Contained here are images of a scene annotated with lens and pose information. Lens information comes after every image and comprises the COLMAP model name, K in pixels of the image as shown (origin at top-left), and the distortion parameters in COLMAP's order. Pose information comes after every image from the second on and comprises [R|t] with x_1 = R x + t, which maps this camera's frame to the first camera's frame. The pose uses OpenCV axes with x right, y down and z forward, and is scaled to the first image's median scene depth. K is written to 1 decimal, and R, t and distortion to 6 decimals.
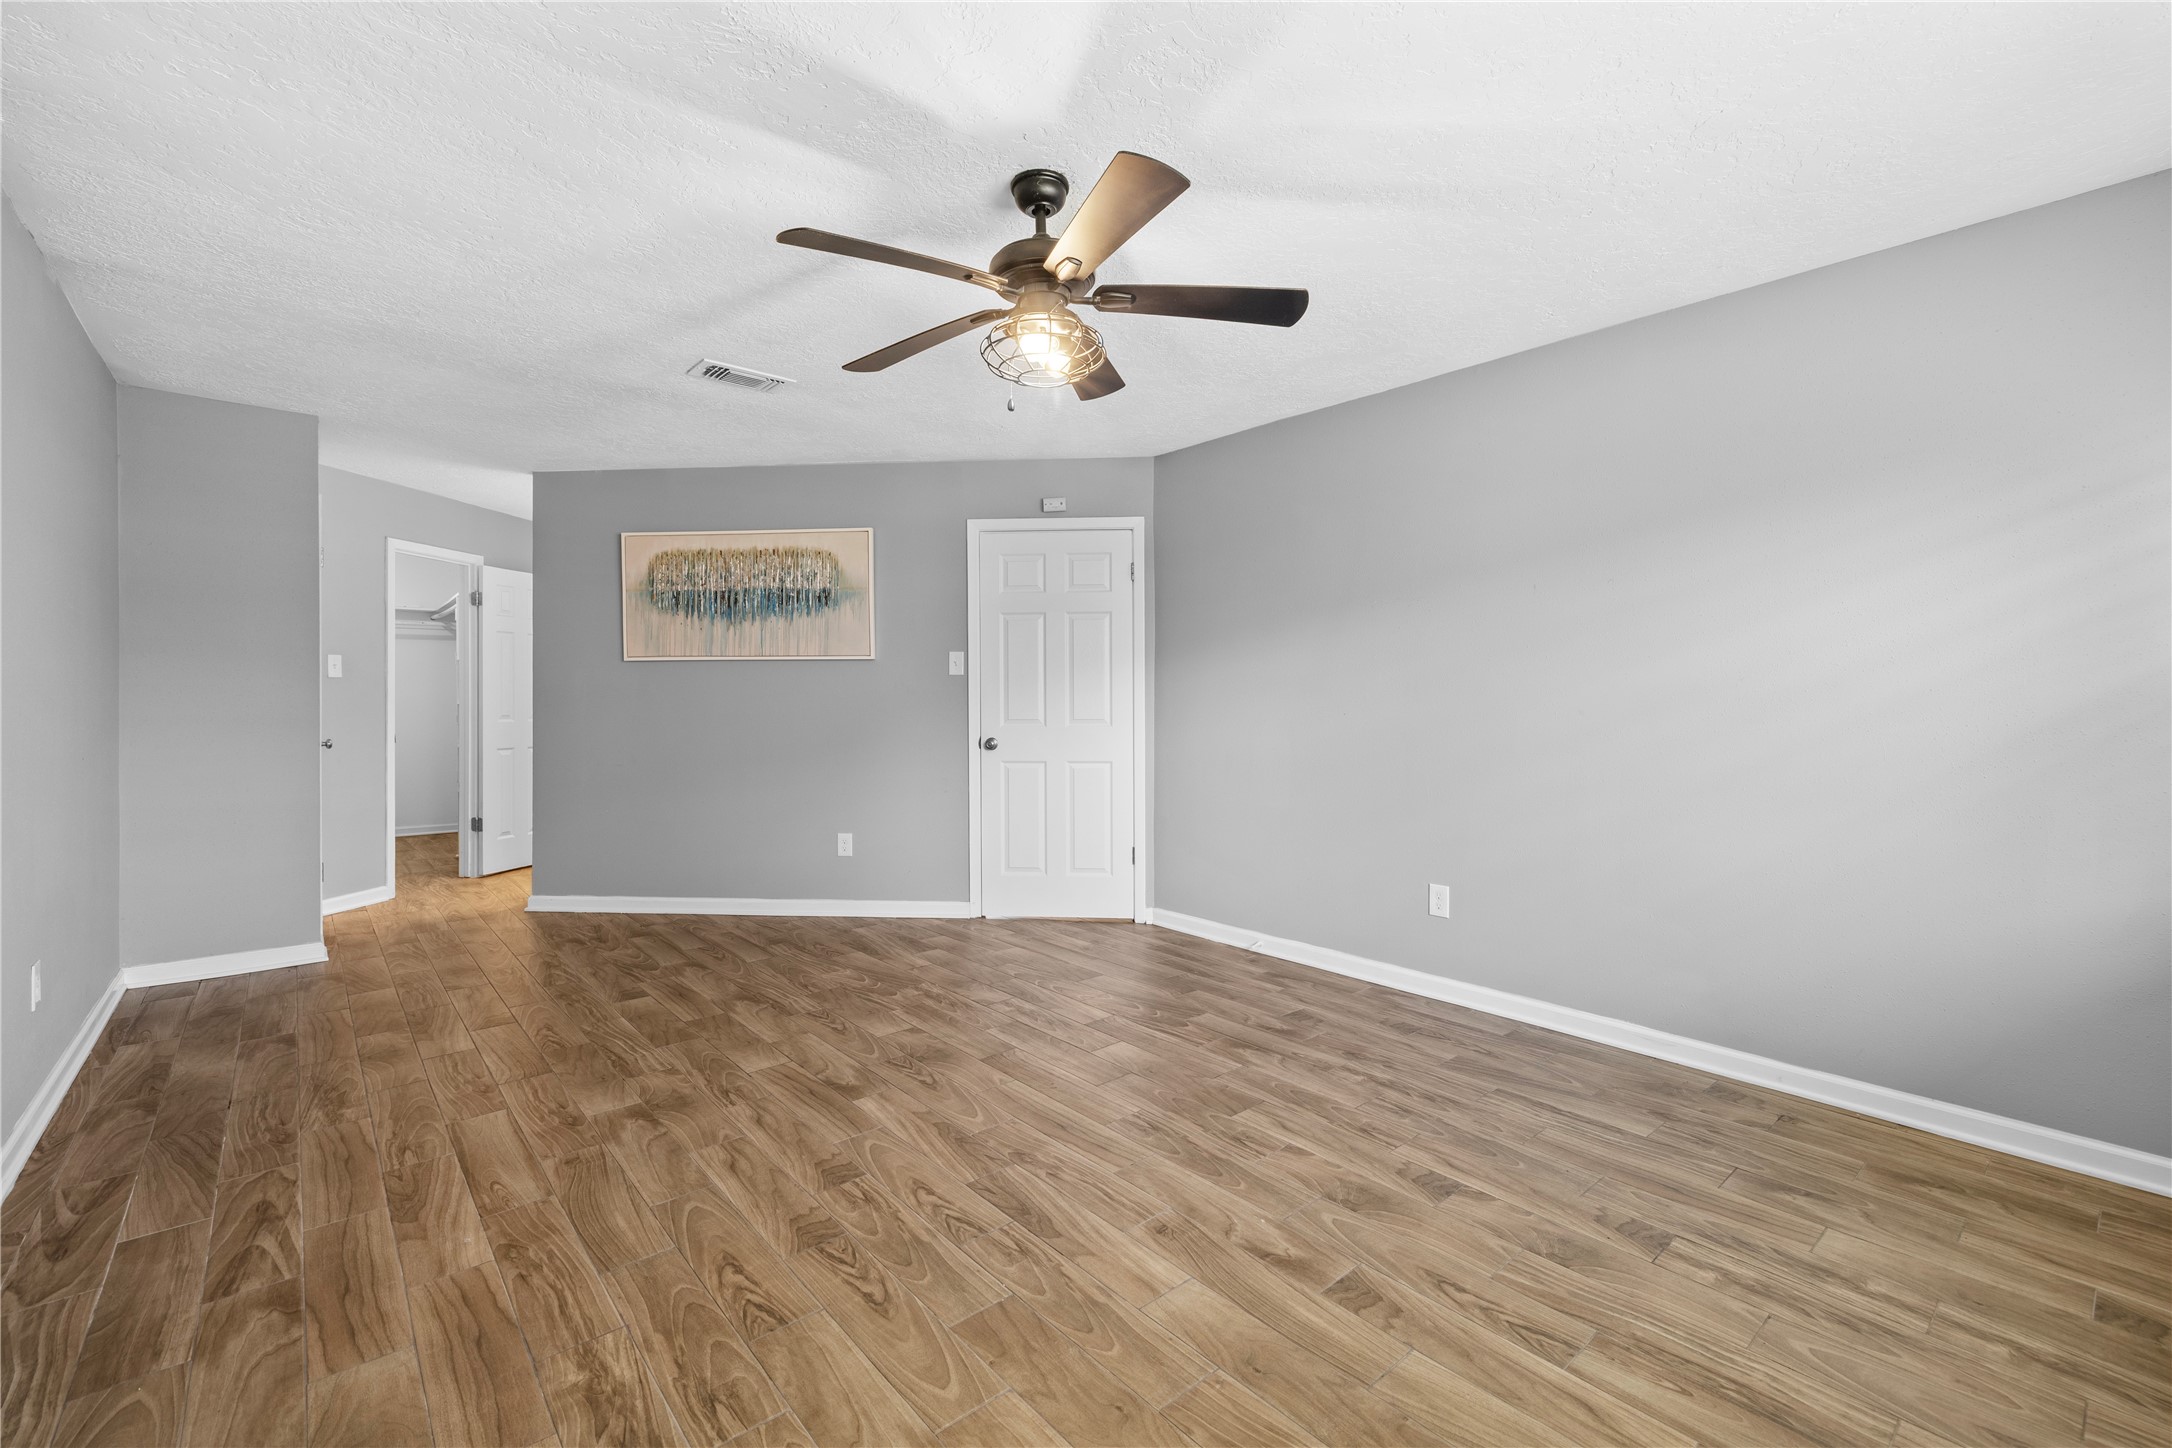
lens RADIAL K [[914.0, 0, 1088.9], [0, 914.0, 713.4], [0, 0, 1]] dist [-0.004336, 0.000735]
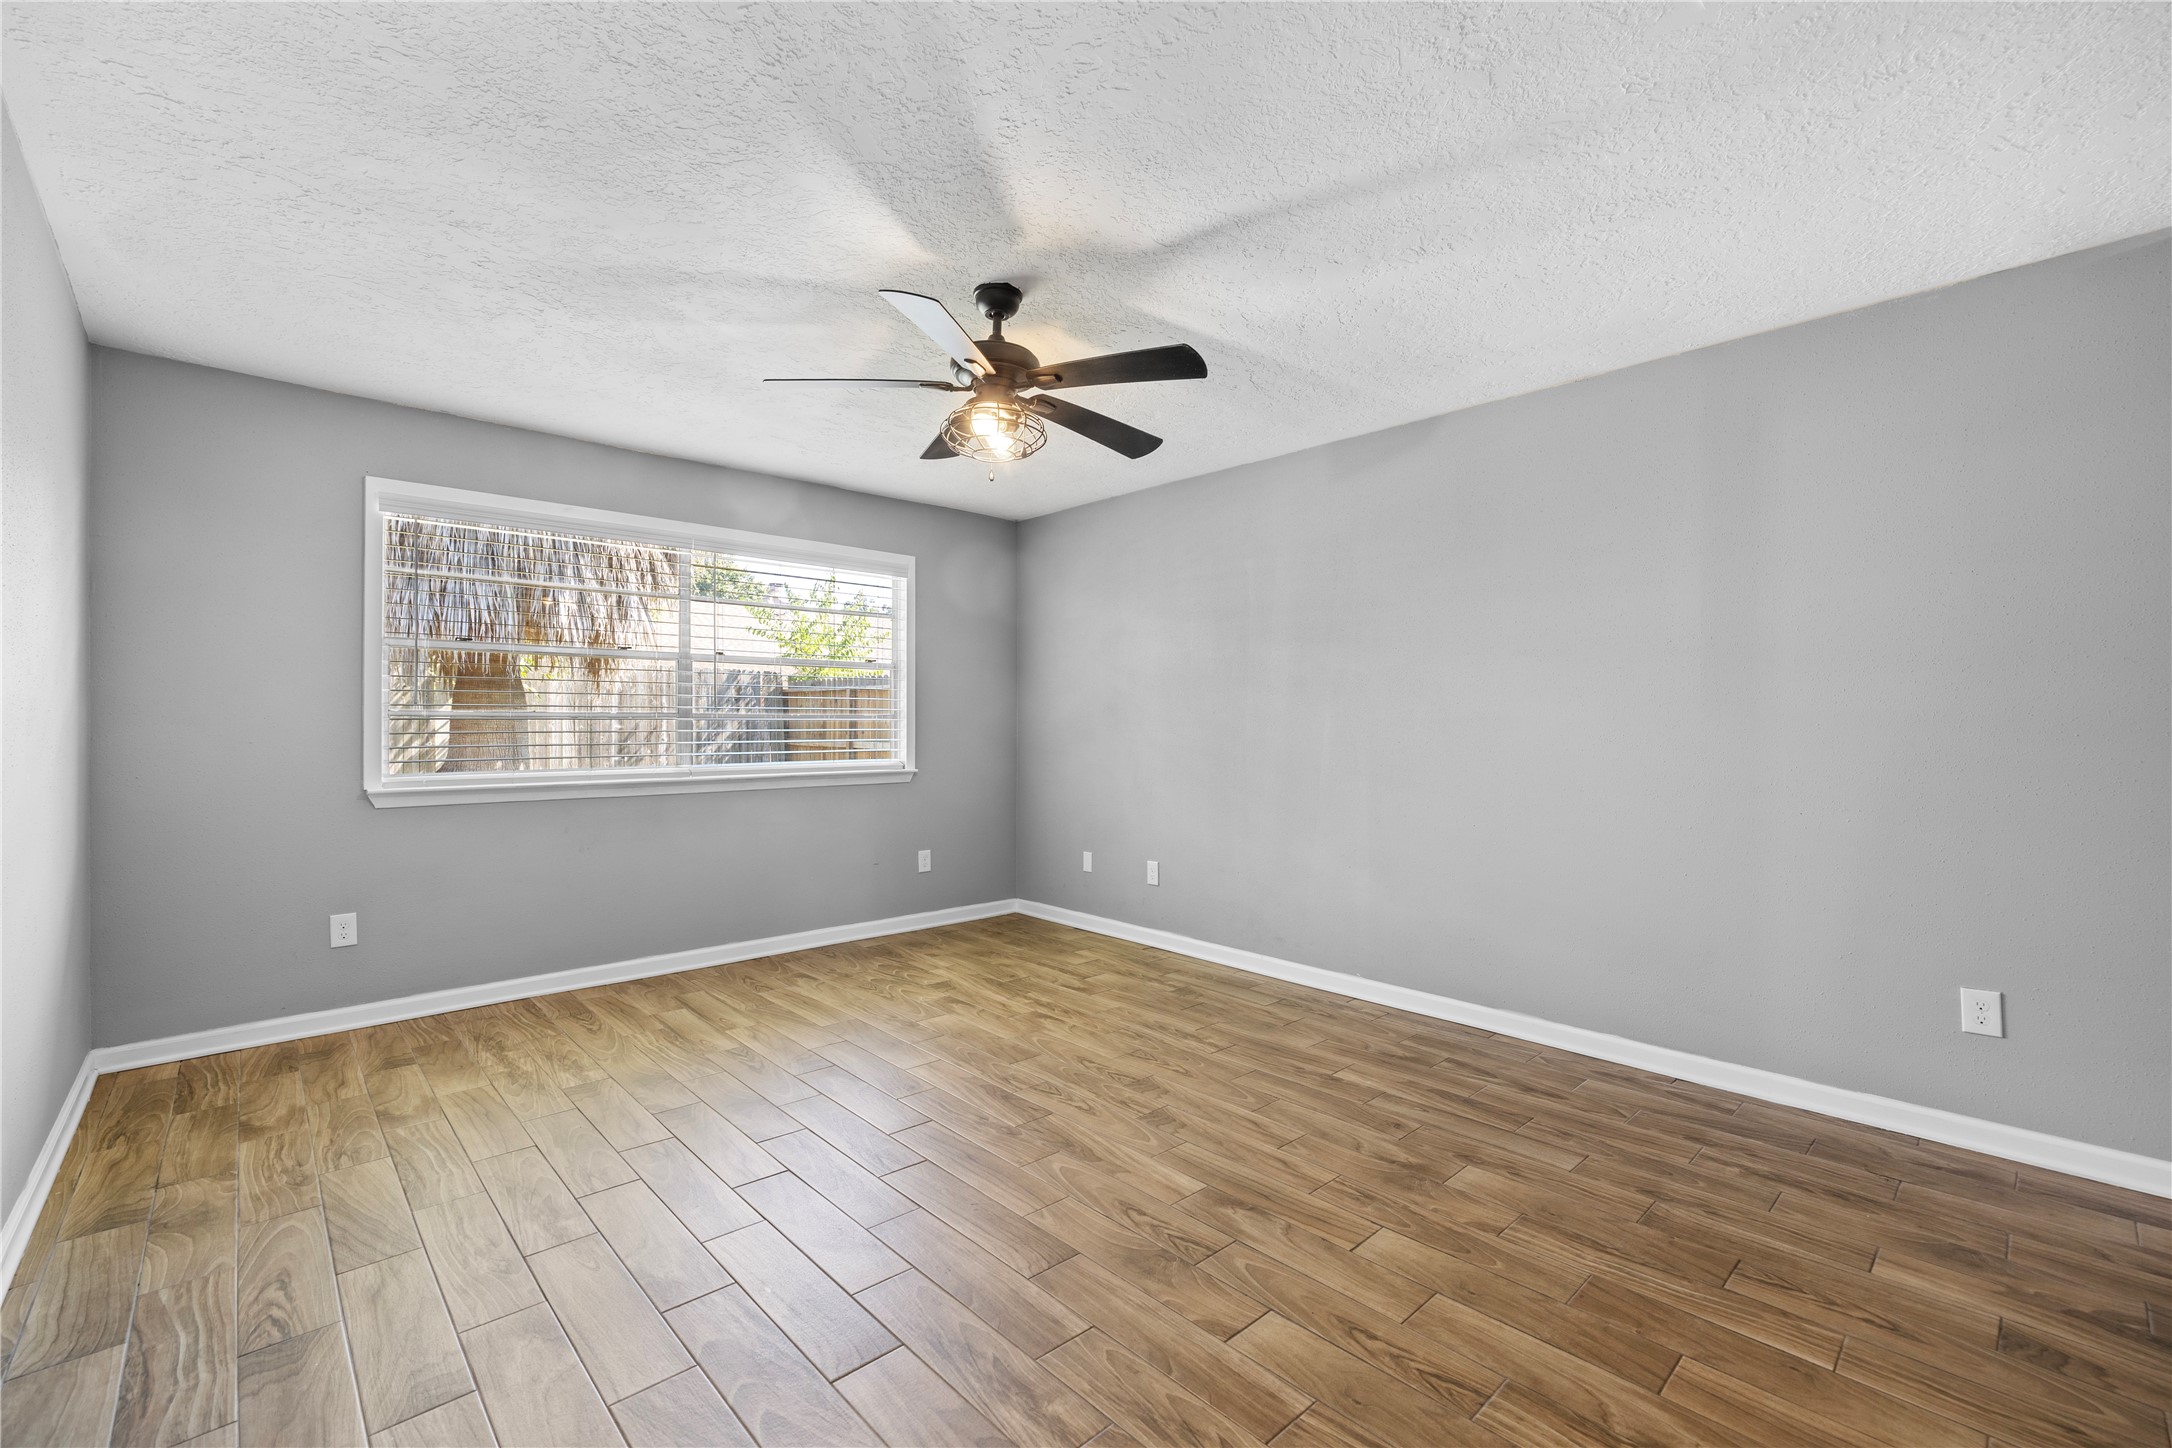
lens RADIAL K [[914.0, 0, 1085.5], [0, 914.0, 727.3], [0, 0, 1]] dist [-0.004336, 0.000735]
pose [[-0.999280, -0.006518, -0.037388, -0.126217], [-0.006884, 0.999930, 0.009660, -0.026831], [0.037322, 0.009911, -0.999254, 2.204111]]
